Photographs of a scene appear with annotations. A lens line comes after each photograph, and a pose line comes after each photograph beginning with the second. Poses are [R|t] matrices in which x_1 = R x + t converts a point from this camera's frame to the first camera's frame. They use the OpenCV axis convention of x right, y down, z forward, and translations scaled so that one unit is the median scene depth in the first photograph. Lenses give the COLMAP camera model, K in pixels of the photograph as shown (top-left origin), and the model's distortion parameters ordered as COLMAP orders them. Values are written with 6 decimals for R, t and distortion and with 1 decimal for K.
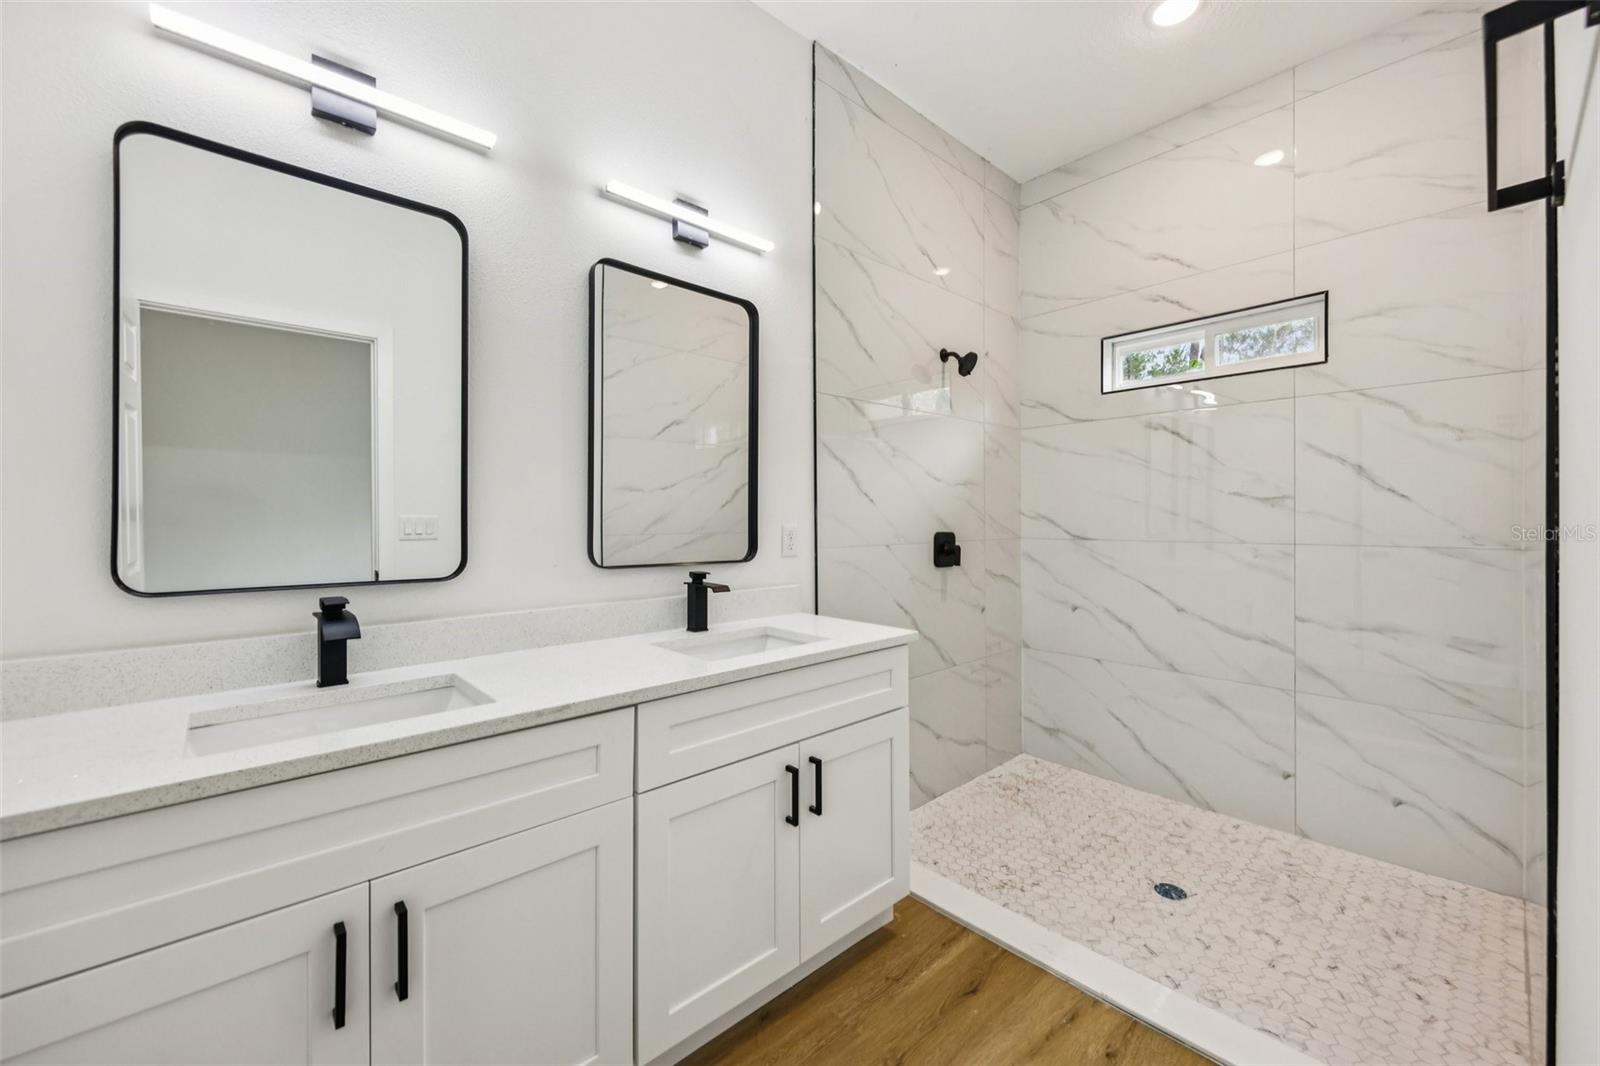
lens RADIAL K [[631.3, 0, 797.4], [0, 631.3, 529.6], [0, 0, 1]] dist [0.008061, -0.002783]
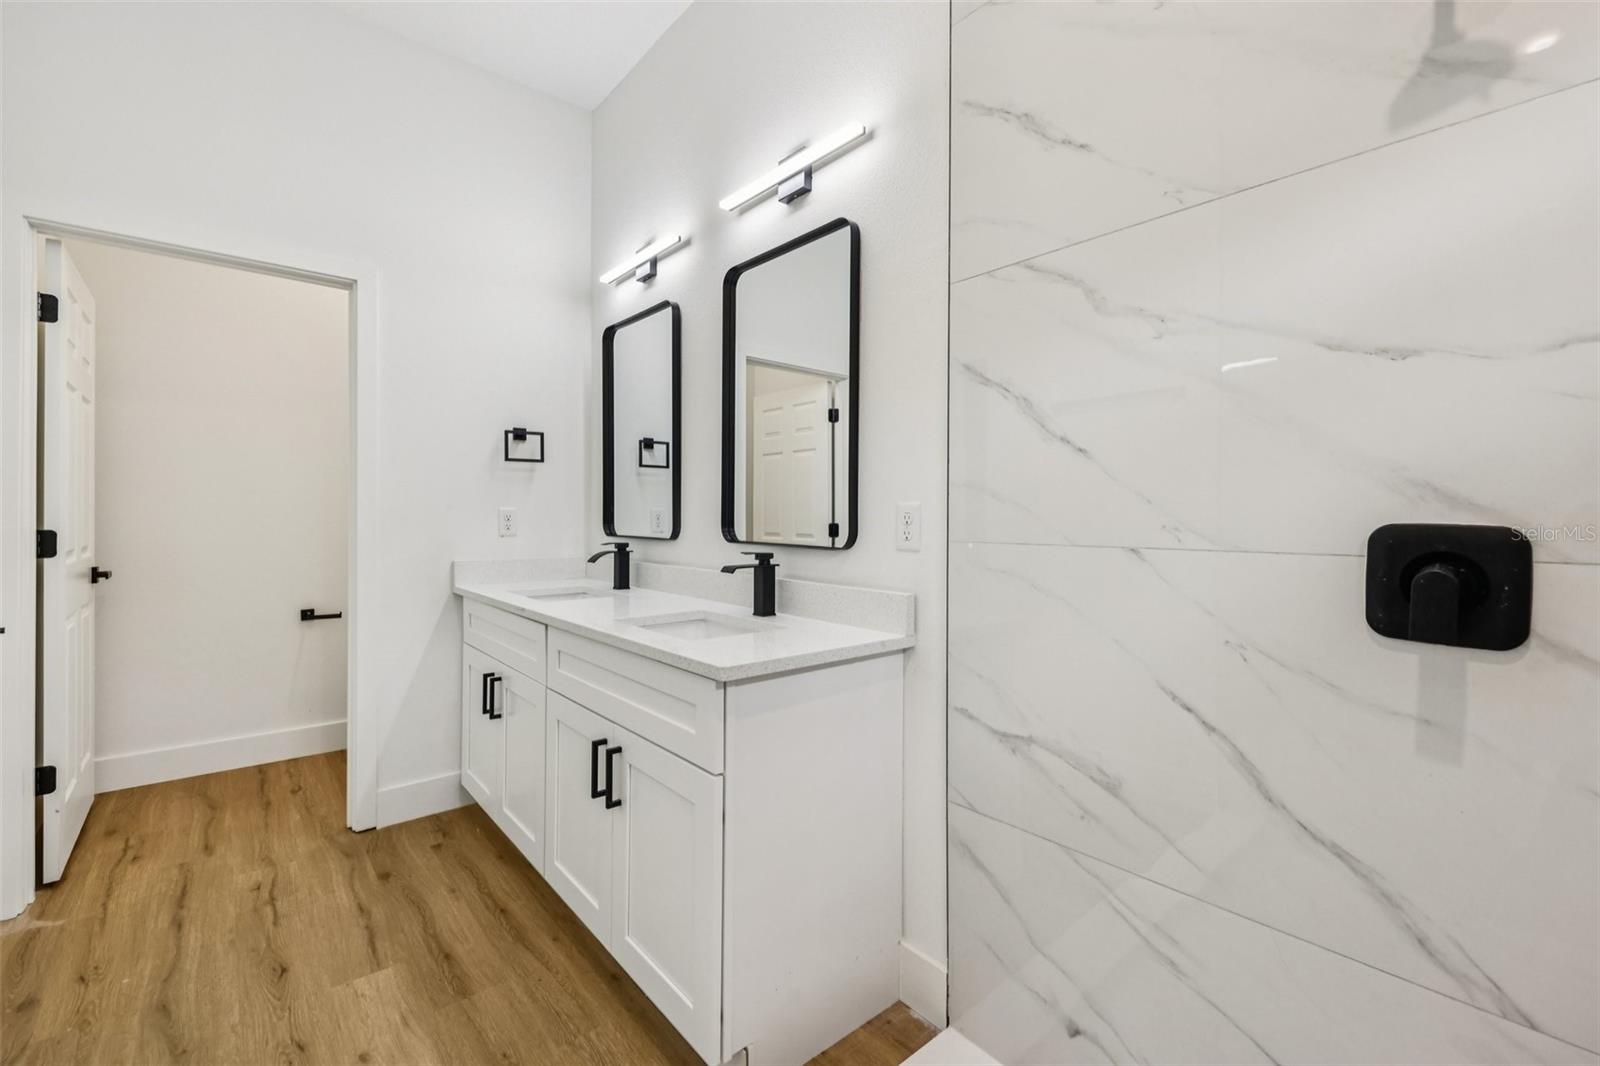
lens RADIAL K [[682.7, 0, 796.4], [0, 682.7, 518.5], [0, 0, 1]] dist [0.001284, 0.000689]
pose [[-0.040077, 0.009354, -0.999153, 0.841468], [-0.012013, 0.999879, 0.009843, 0.002935], [0.999124, 0.012397, -0.039959, 1.071595]]
